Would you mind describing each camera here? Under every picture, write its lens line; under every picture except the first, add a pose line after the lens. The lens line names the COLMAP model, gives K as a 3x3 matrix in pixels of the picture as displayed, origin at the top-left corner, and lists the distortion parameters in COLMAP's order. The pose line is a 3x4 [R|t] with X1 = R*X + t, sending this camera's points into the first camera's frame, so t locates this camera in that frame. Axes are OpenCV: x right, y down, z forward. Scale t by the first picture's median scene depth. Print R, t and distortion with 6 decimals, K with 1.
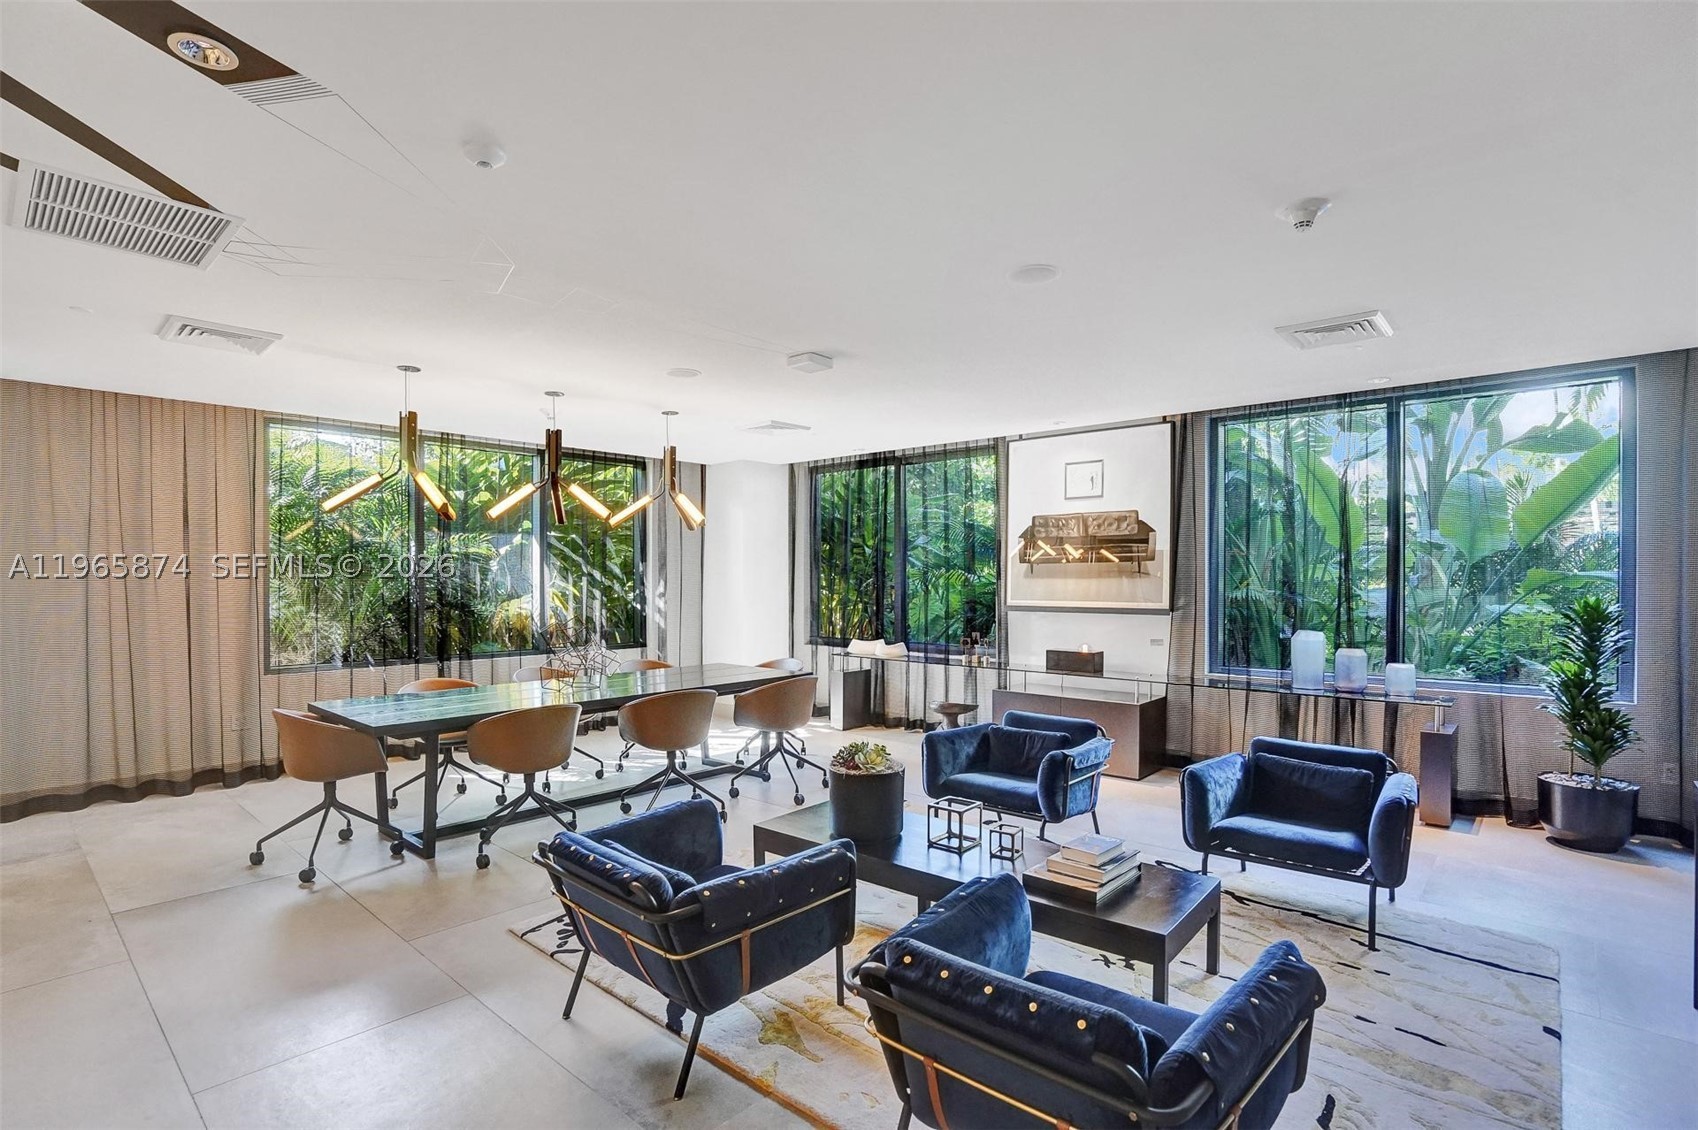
lens RADIAL K [[833.7, 0, 845.7], [0, 833.7, 583.9], [0, 0, 1]] dist [-0.032161, 0.000024]
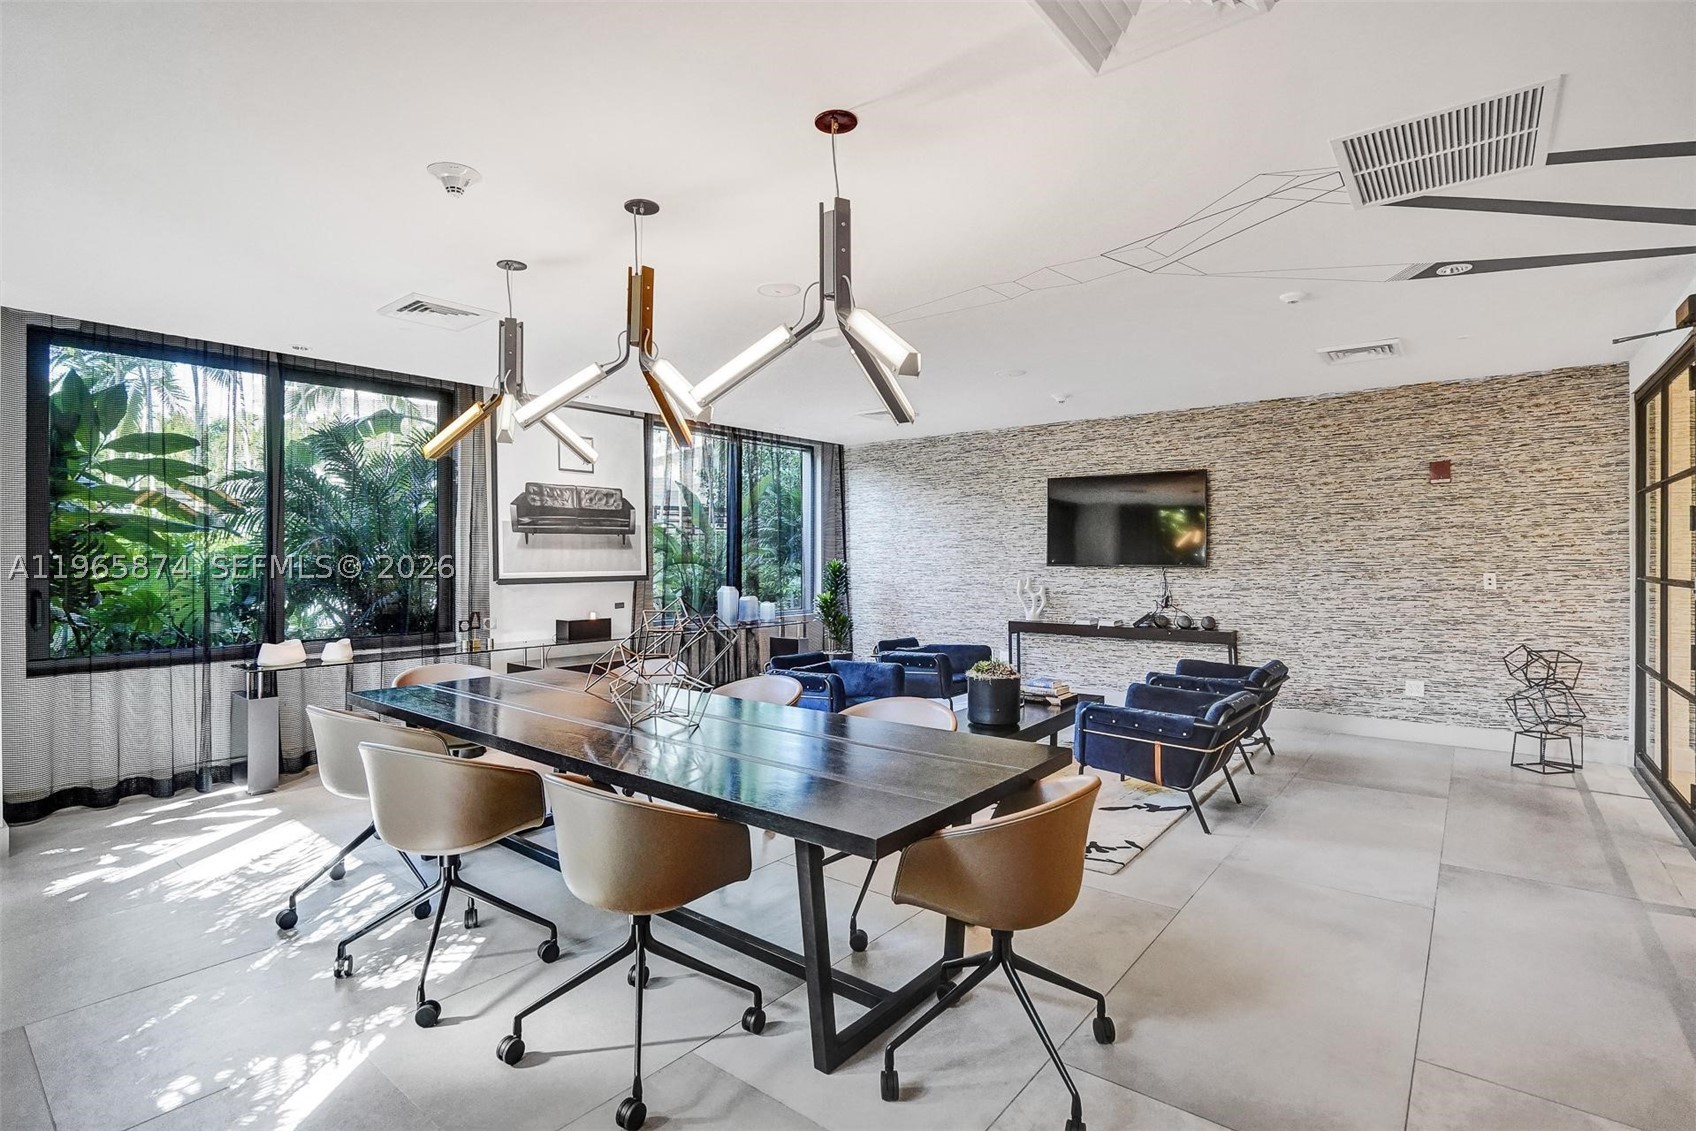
lens RADIAL K [[800.5, 0, 848.0], [0, 800.5, 565.5], [0, 0, 1]] dist [-0.048899, -0.000044]
pose [[-0.060676, -0.013183, 0.998070, -0.744252], [0.008419, 0.999870, 0.013718, 0.003384], [-0.998122, 0.009235, -0.060557, 0.746392]]
